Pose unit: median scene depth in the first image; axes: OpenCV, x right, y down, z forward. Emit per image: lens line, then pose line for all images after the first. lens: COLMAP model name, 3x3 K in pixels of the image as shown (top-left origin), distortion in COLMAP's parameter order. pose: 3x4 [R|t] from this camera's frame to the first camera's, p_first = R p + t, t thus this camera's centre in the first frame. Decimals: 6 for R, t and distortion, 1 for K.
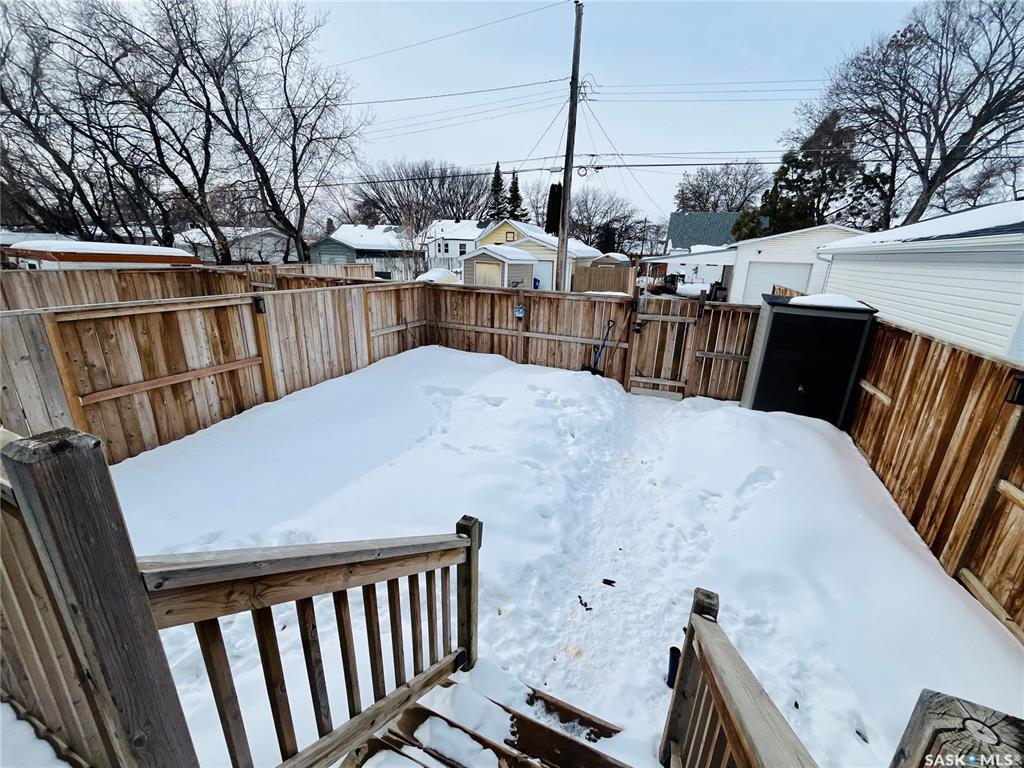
lens RADIAL K [[407.7, 0, 515.9], [0, 407.7, 380.9], [0, 0, 1]] dist [-0.006652, -0.000522]
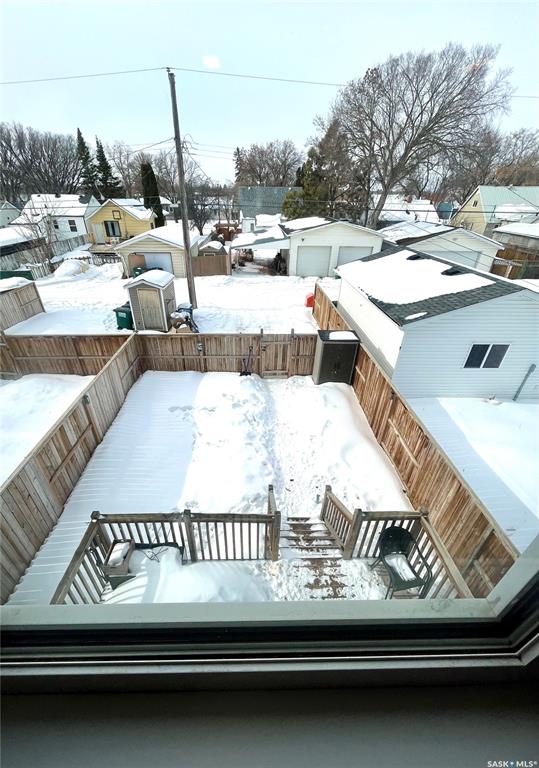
lens RADIAL K [[305.9, 0, 256.2], [0, 305.9, 385.5], [0, 0, 1]] dist [-0.002983, -0.000057]
pose [[0.914937, -0.228853, 0.332439, -0.283162], [0.136146, 0.950422, 0.279577, -0.396079], [-0.379939, -0.210535, 0.900734, -0.381326]]
